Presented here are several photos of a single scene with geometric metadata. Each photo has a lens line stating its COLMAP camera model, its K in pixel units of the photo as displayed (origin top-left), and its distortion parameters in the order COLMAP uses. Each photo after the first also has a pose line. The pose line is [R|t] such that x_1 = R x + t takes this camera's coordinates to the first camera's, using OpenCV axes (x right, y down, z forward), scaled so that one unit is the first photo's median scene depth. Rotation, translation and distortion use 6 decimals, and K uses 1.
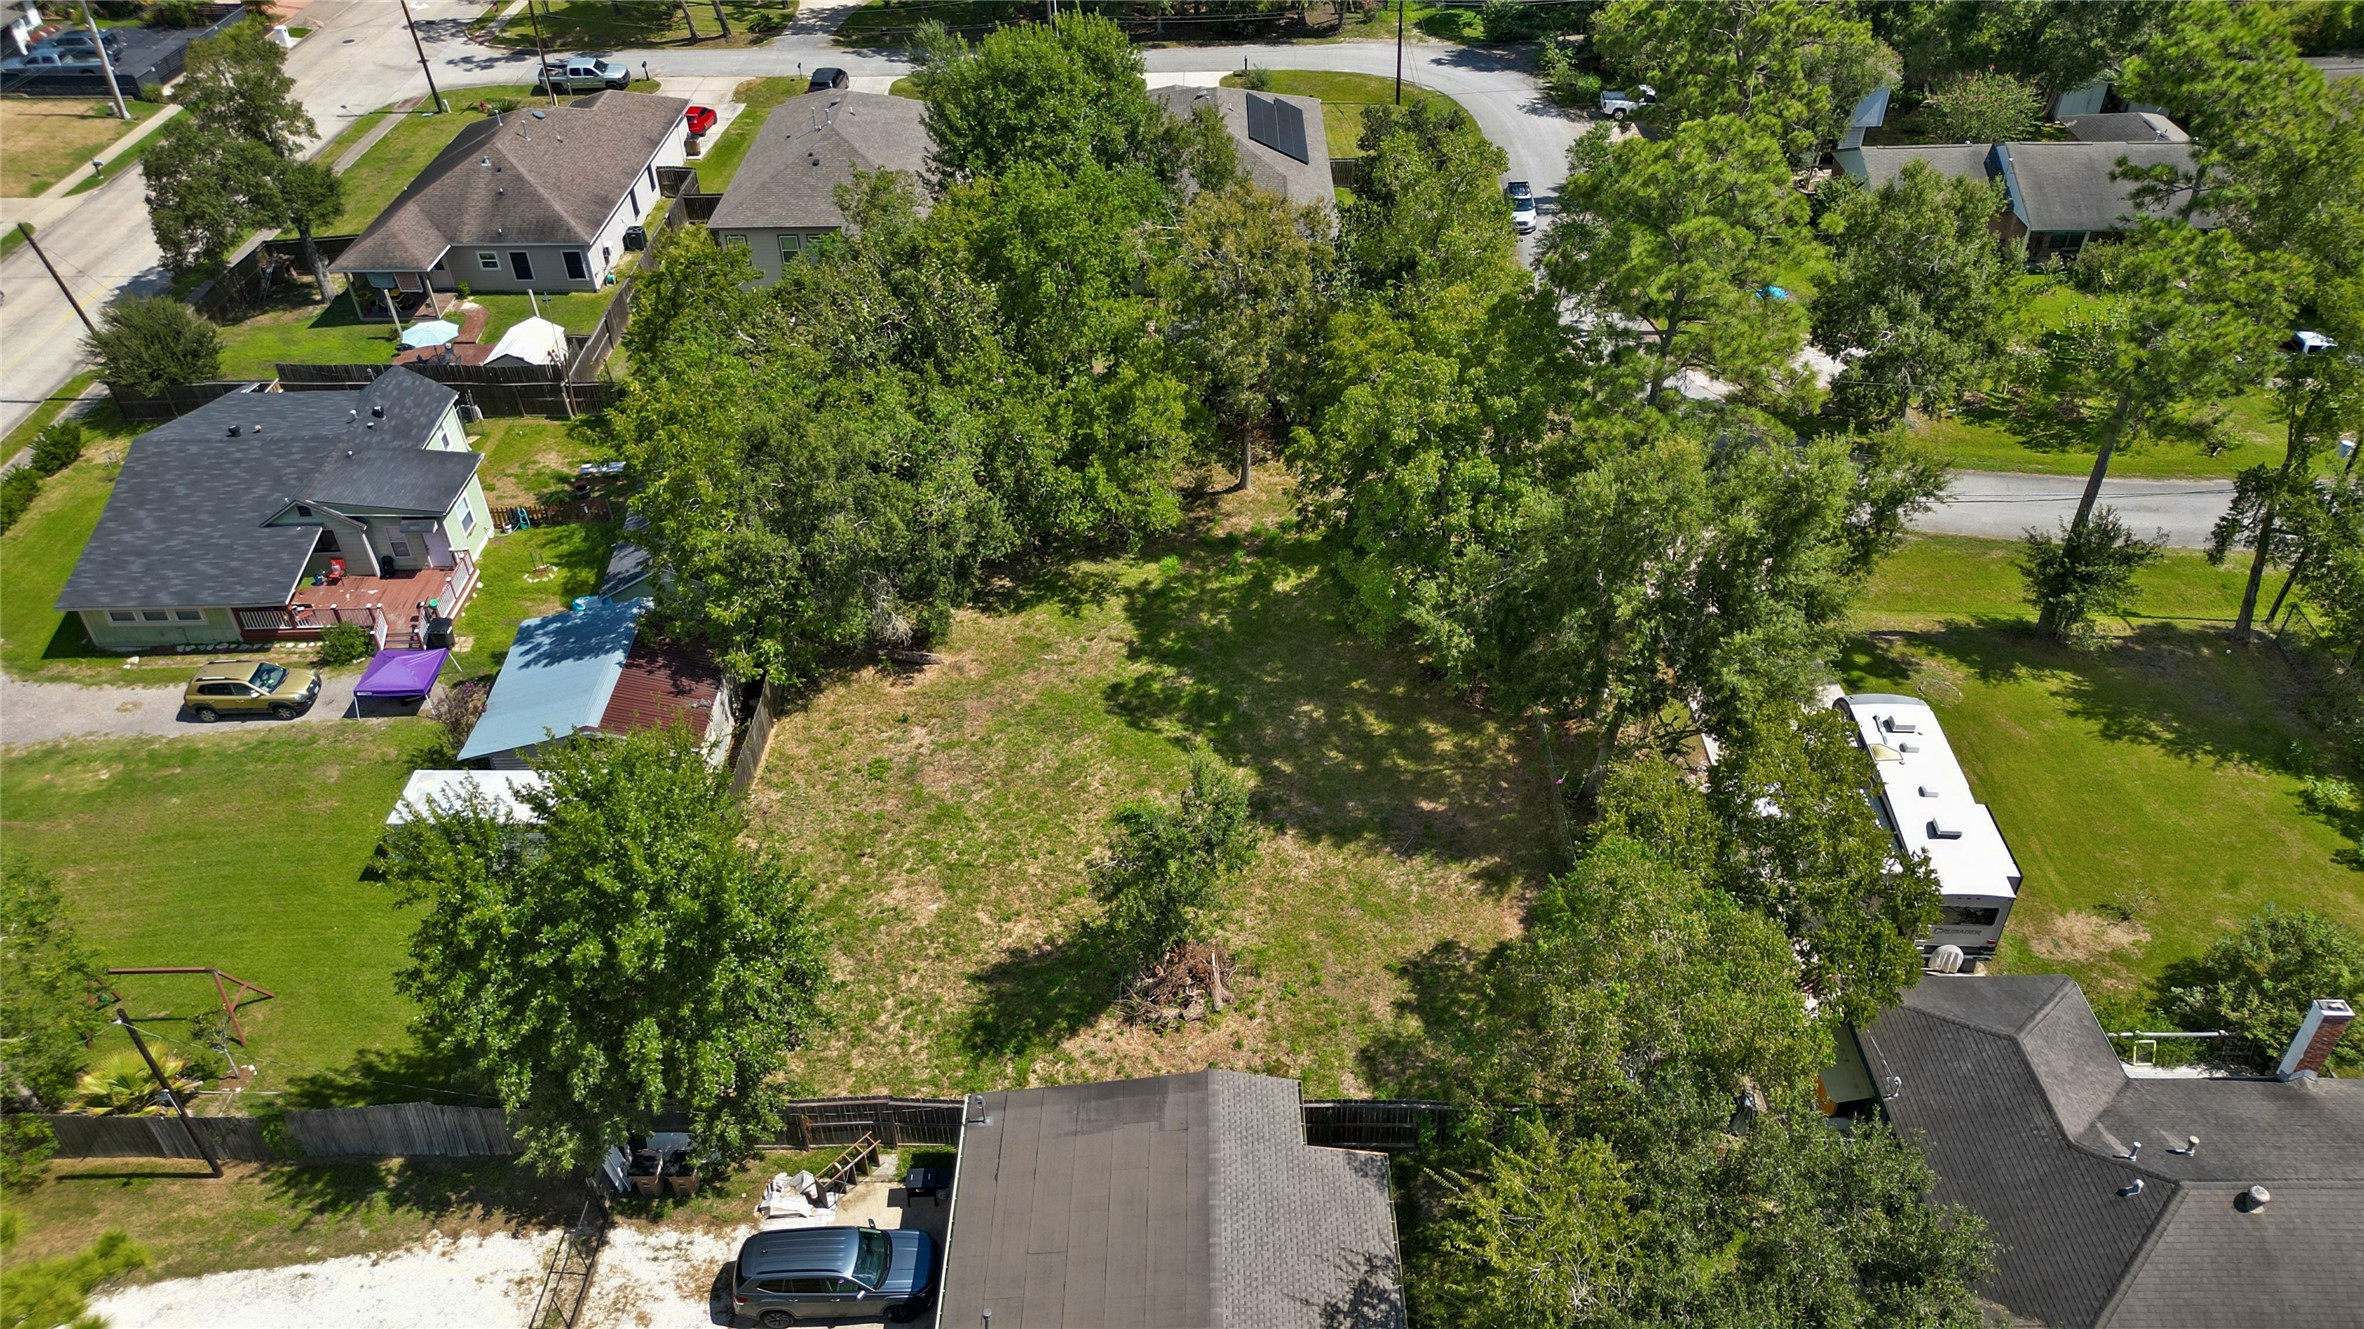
lens RADIAL K [[1648.3, 0, 1184.8], [0, 1648.3, 663.8], [0, 0, 1]] dist [0.042746, -0.028228]
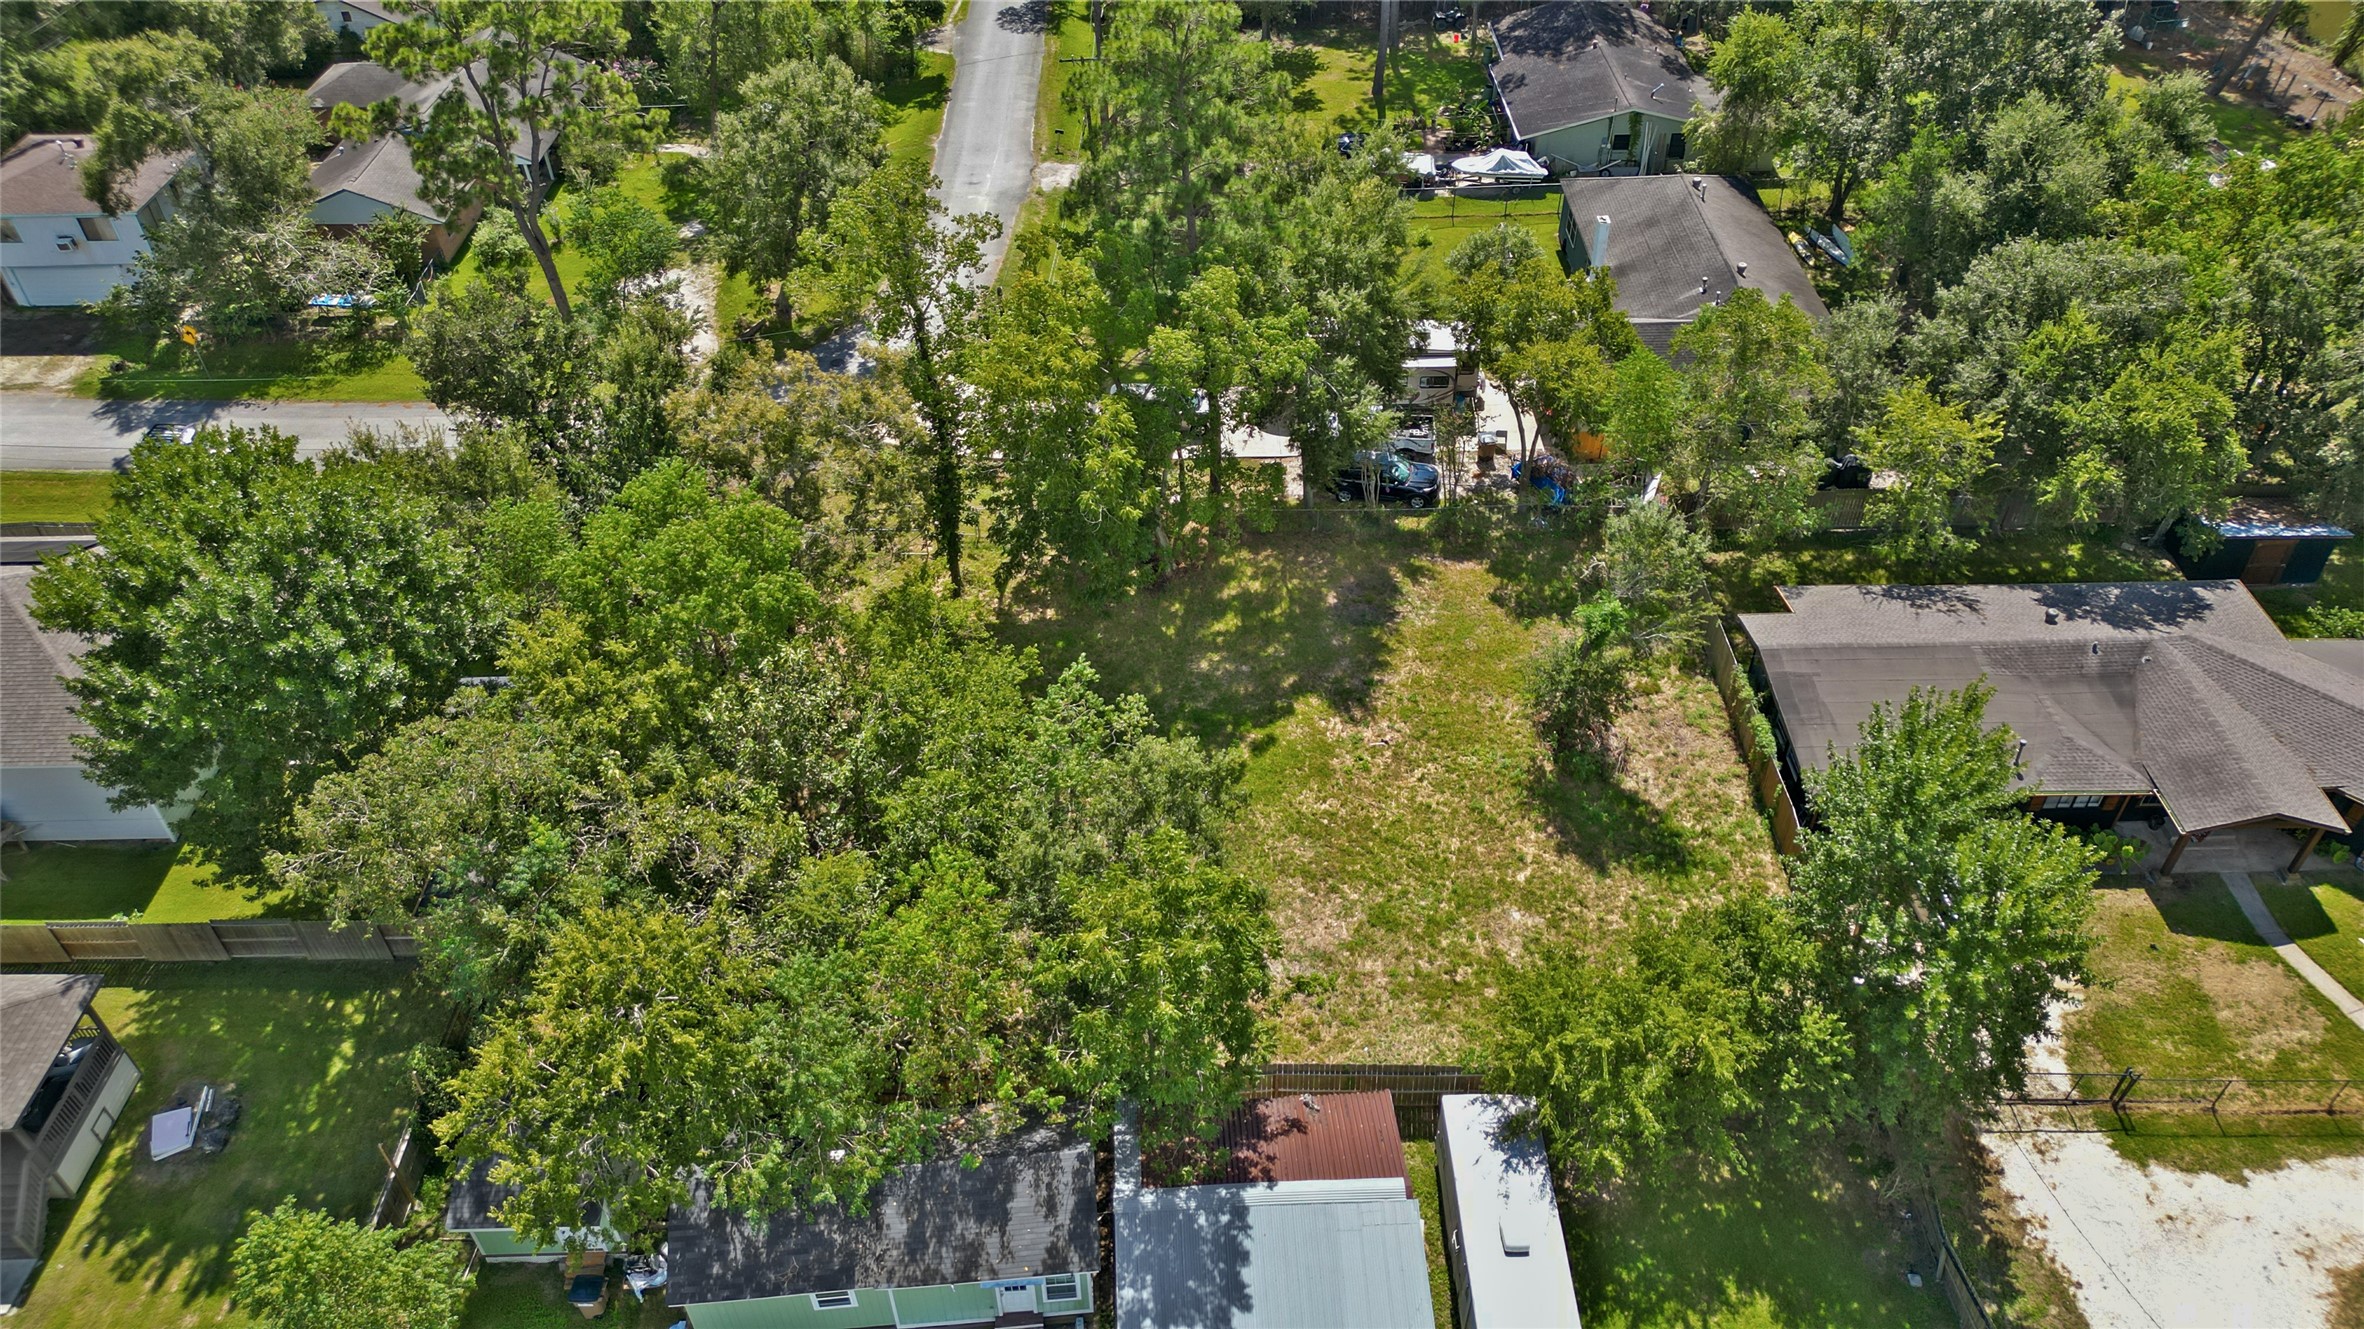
lens RADIAL K [[1648.3, 0, 1183.3], [0, 1648.3, 651.4], [0, 0, 1]] dist [0.042746, -0.028228]
pose [[-0.011847, -0.646426, 0.762885, -0.720884], [0.623142, 0.591901, 0.511221, -0.522194], [-0.782019, 0.481442, 0.395803, 0.601694]]
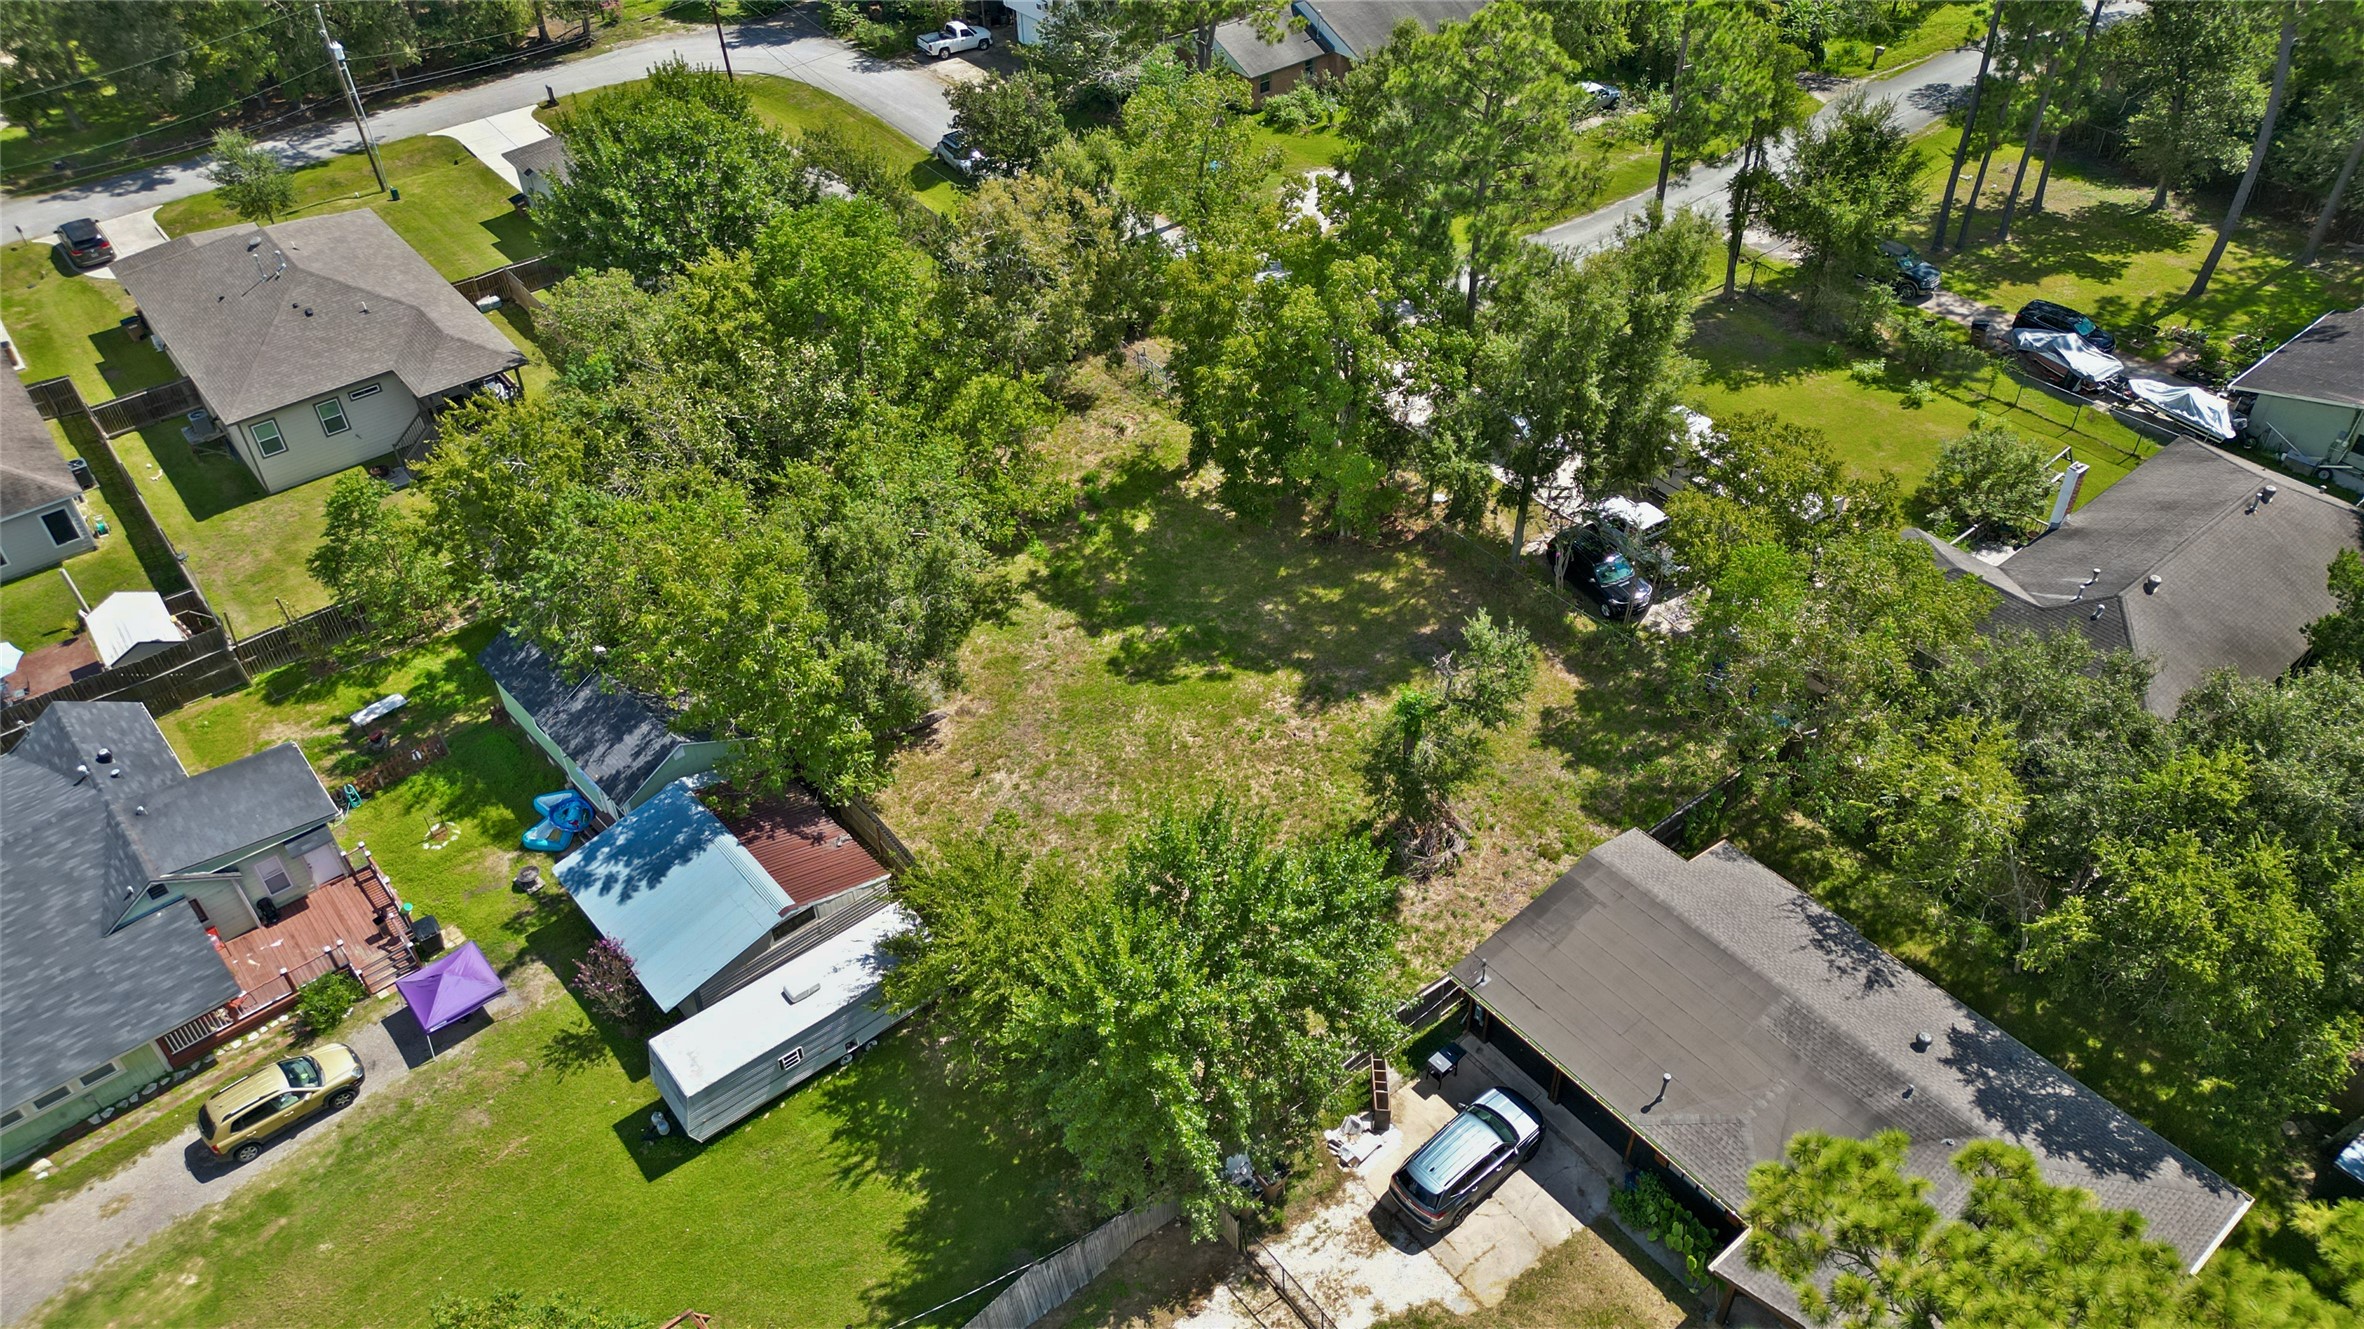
lens RADIAL K [[1648.3, 0, 1182.2], [0, 1648.3, 672.1], [0, 0, 1]] dist [0.042746, -0.028228]
pose [[0.772809, -0.412394, 0.482388, -0.533519], [0.393912, 0.907656, 0.144891, -0.118255], [-0.497594, 0.078045, 0.863892, 0.070453]]
